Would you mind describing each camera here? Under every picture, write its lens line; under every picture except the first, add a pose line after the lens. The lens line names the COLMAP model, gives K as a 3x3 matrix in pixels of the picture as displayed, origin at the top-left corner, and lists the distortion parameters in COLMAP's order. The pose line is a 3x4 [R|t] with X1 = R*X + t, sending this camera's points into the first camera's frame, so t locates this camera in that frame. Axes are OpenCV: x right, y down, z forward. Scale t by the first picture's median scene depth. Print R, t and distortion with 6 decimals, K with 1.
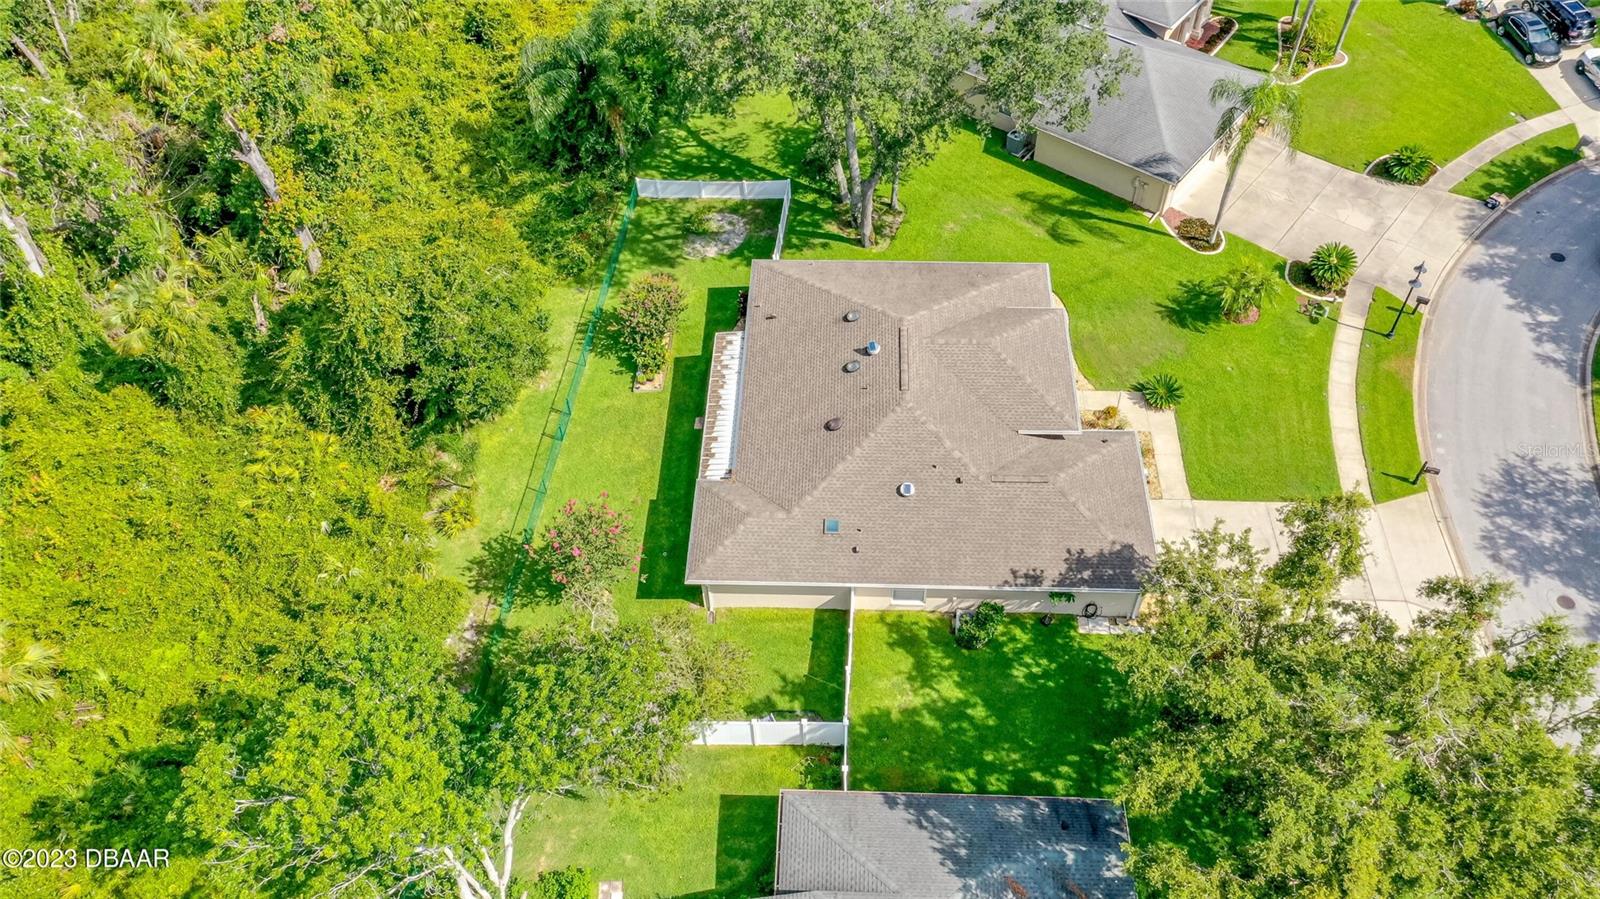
lens RADIAL K [[1180.8, 0, 810.8], [0, 1180.8, 451.5], [0, 0, 1]] dist [0.040583, 0.005023]
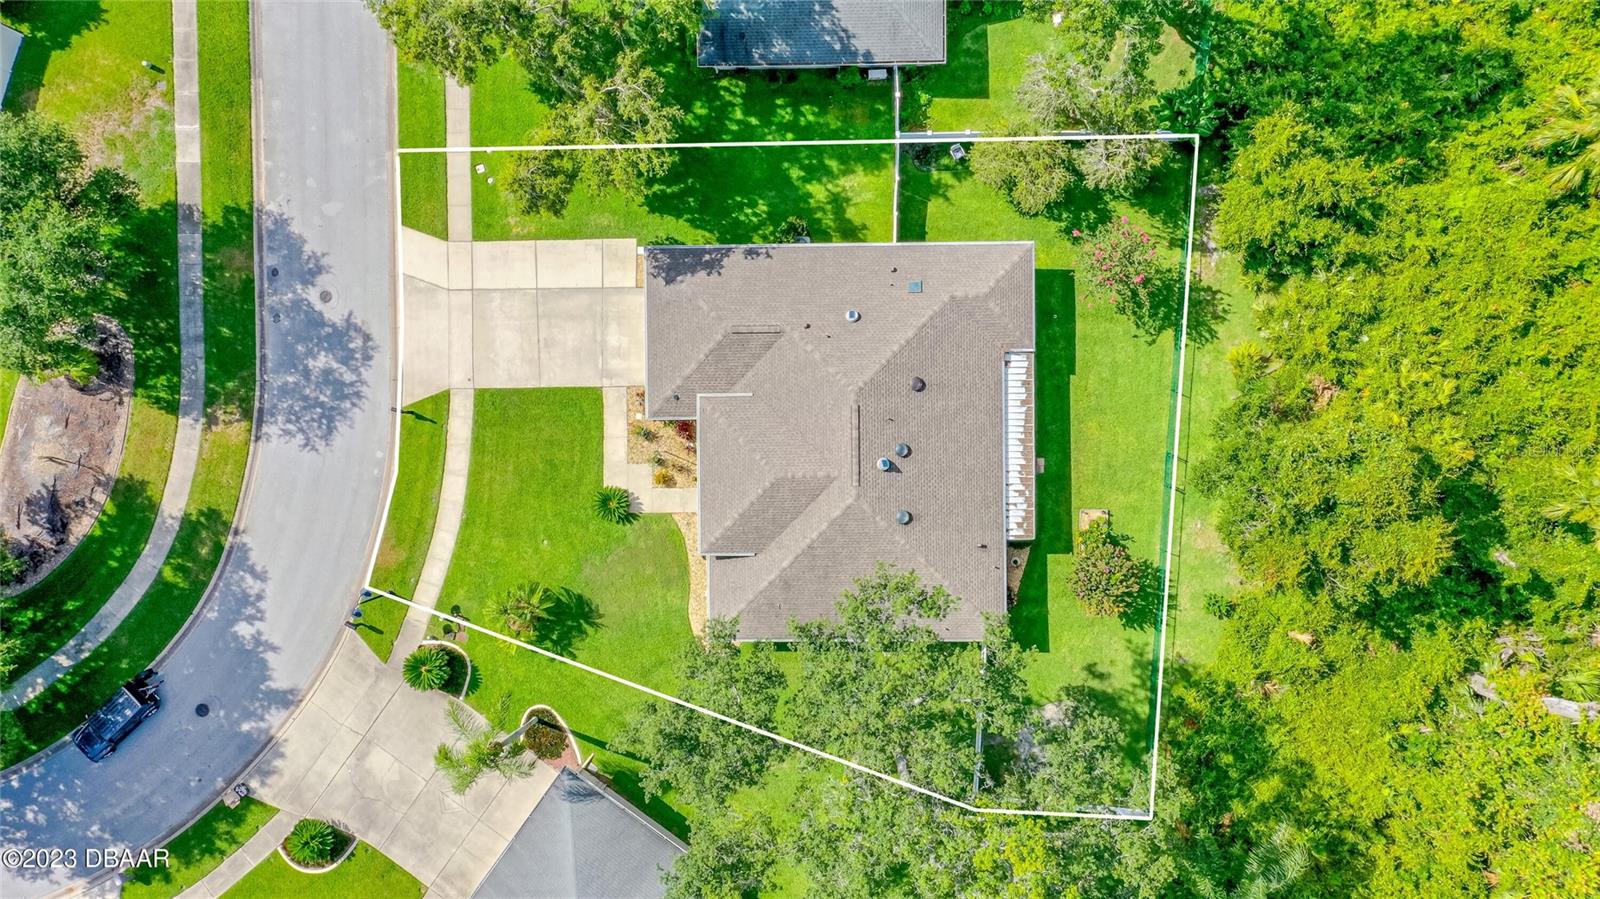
lens RADIAL K [[1180.8, 0, 810.8], [0, 1180.8, 451.5], [0, 0, 1]] dist [0.040583, 0.005023]
pose [[-0.997701, 0.039586, 0.055013, 0.058786], [-0.000355, -0.814739, 0.579827, -0.696792], [0.067775, 0.578474, 0.812880, 0.112974]]
